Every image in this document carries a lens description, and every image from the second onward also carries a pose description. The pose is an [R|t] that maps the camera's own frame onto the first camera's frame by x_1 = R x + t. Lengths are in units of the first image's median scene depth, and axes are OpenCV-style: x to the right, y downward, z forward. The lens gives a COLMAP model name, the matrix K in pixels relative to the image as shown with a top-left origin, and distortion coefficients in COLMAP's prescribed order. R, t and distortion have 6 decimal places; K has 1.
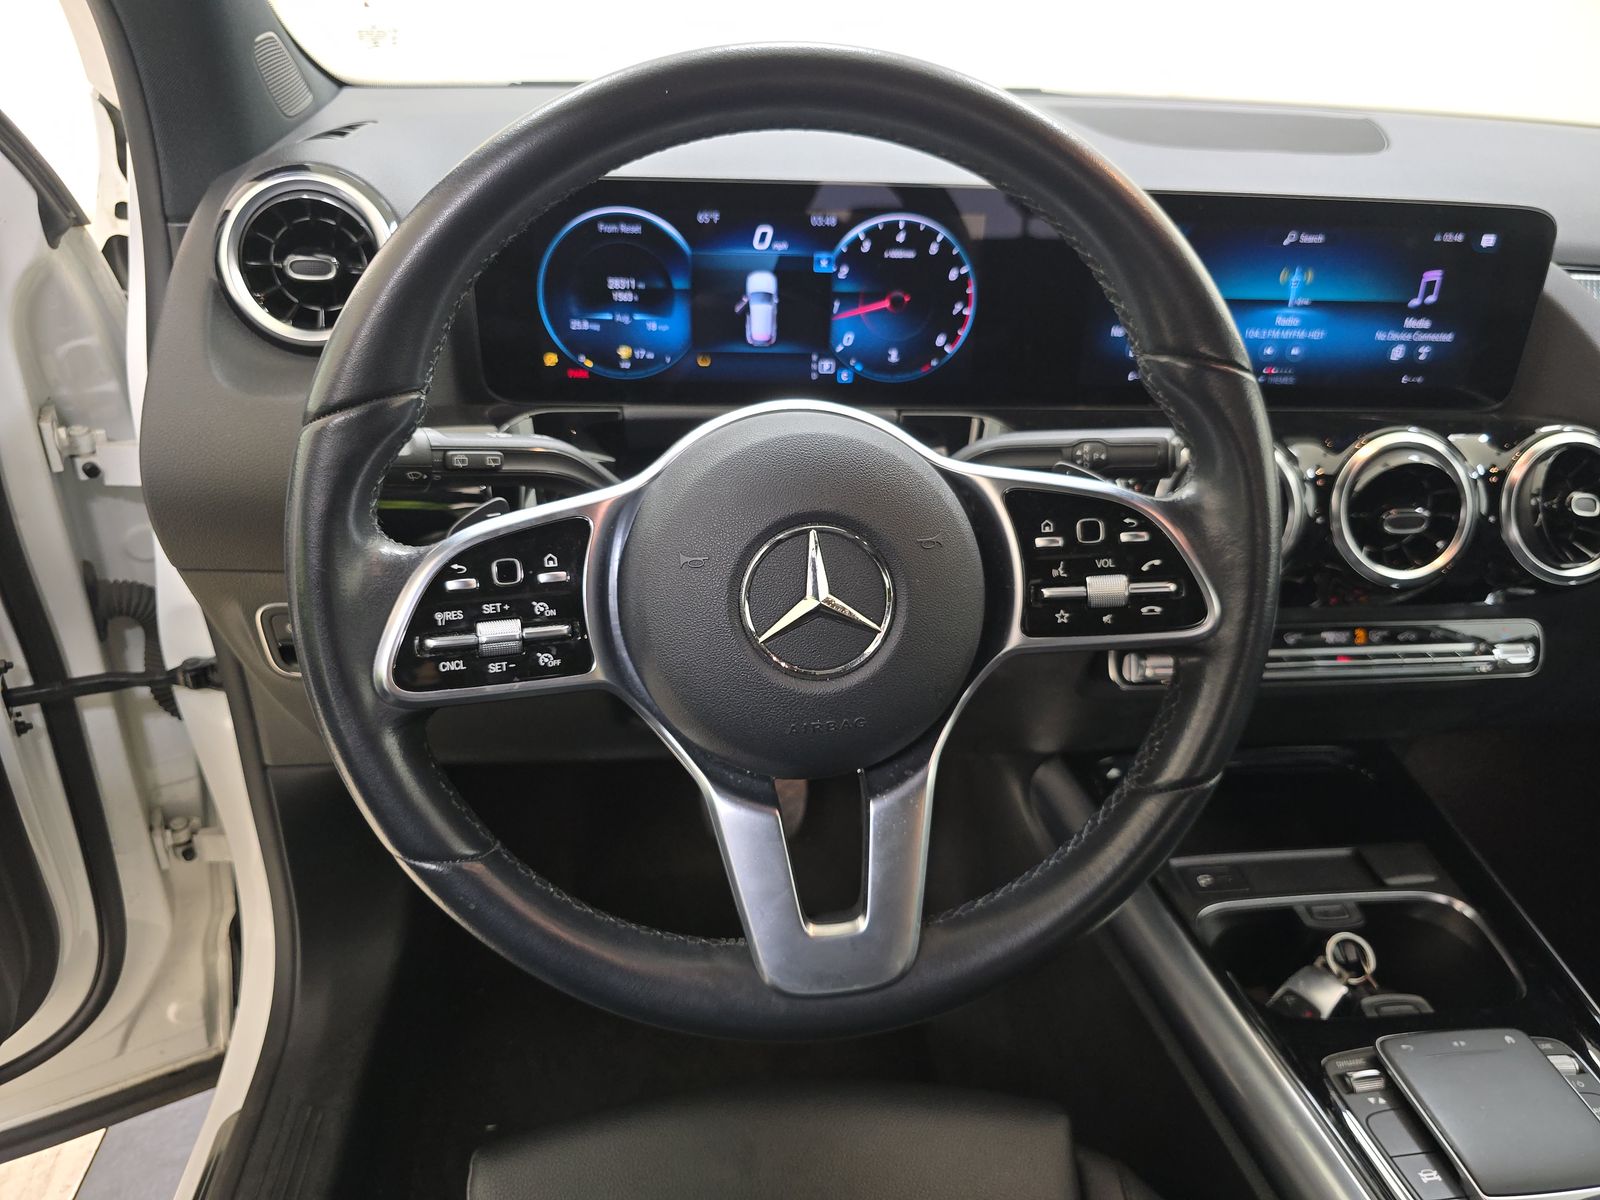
lens RADIAL K [[1073.3, 0, 800.0], [0, 1073.3, 600.0], [0, 0, 1]] dist [0.001579, -0.035855]
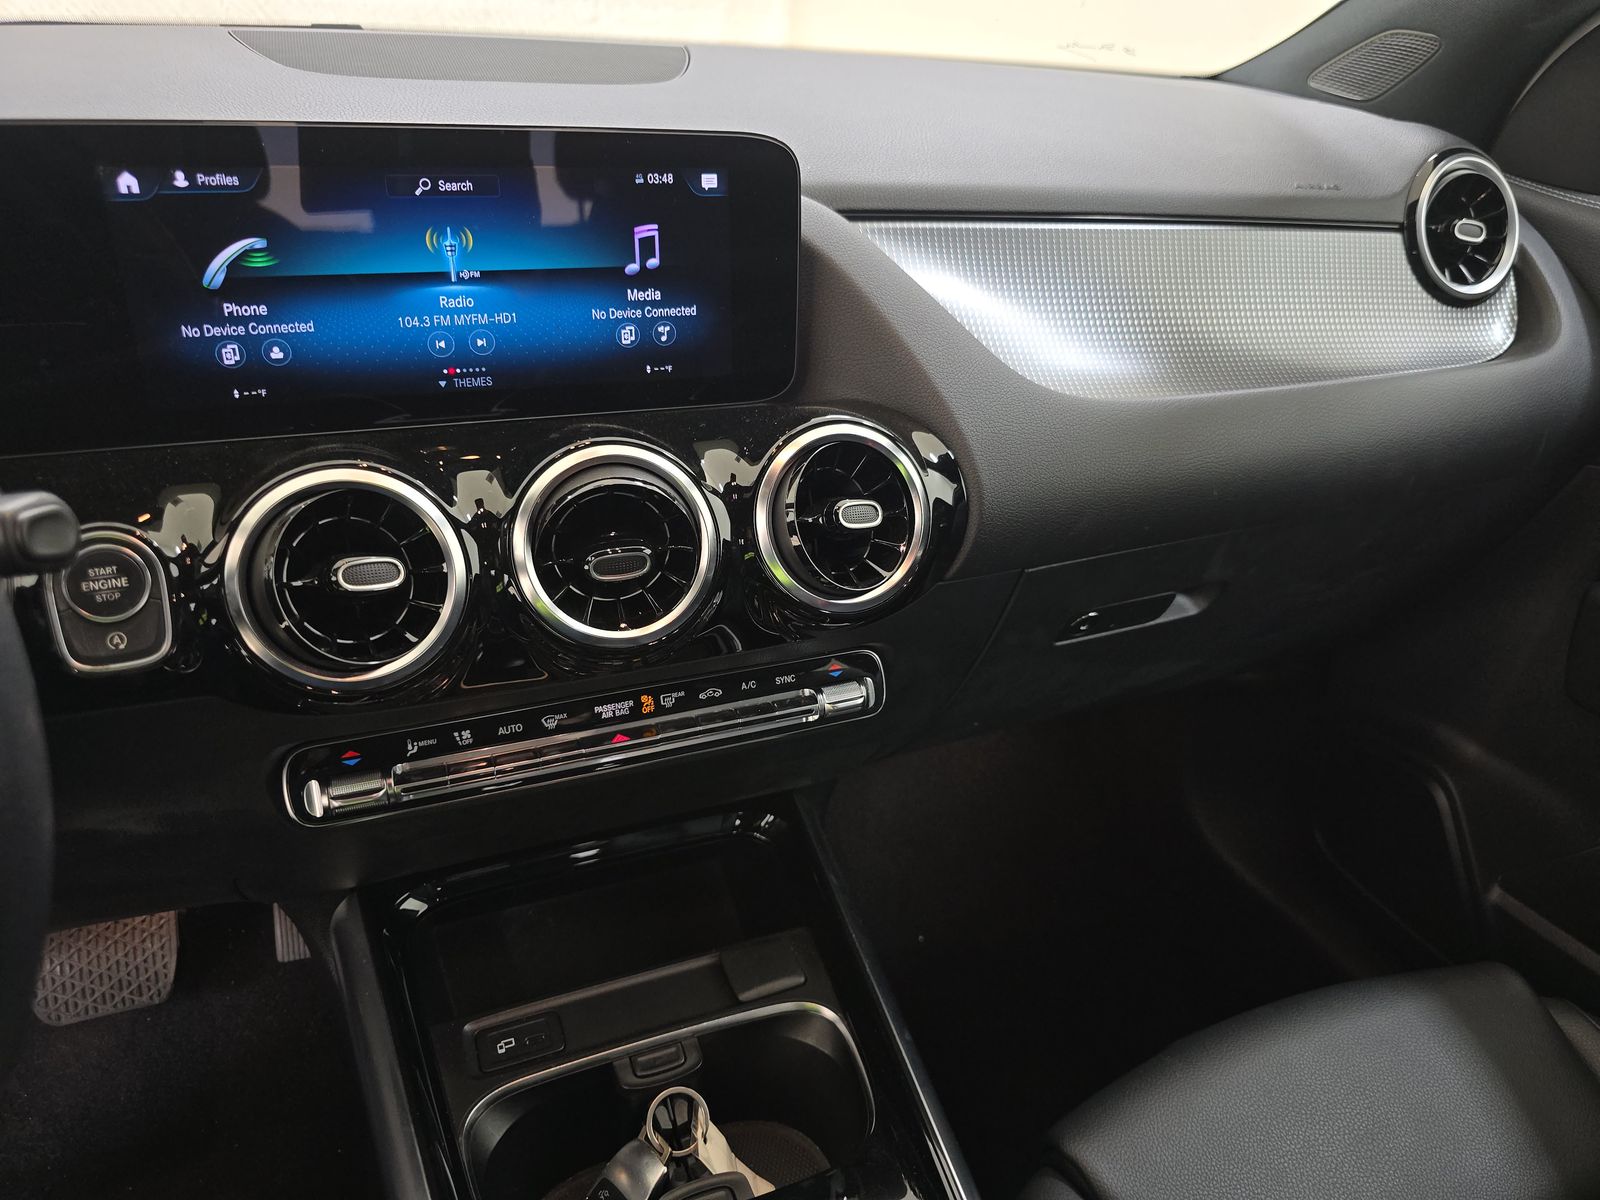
lens RADIAL K [[1073.3, 0, 800.0], [0, 1073.3, 600.0], [0, 0, 1]] dist [0.001579, -0.035855]
pose [[0.959621, -0.119730, 0.254543, 0.465476], [0.118293, 0.992757, 0.021005, -0.046089], [-0.255214, 0.009954, 0.966833, 0.234236]]
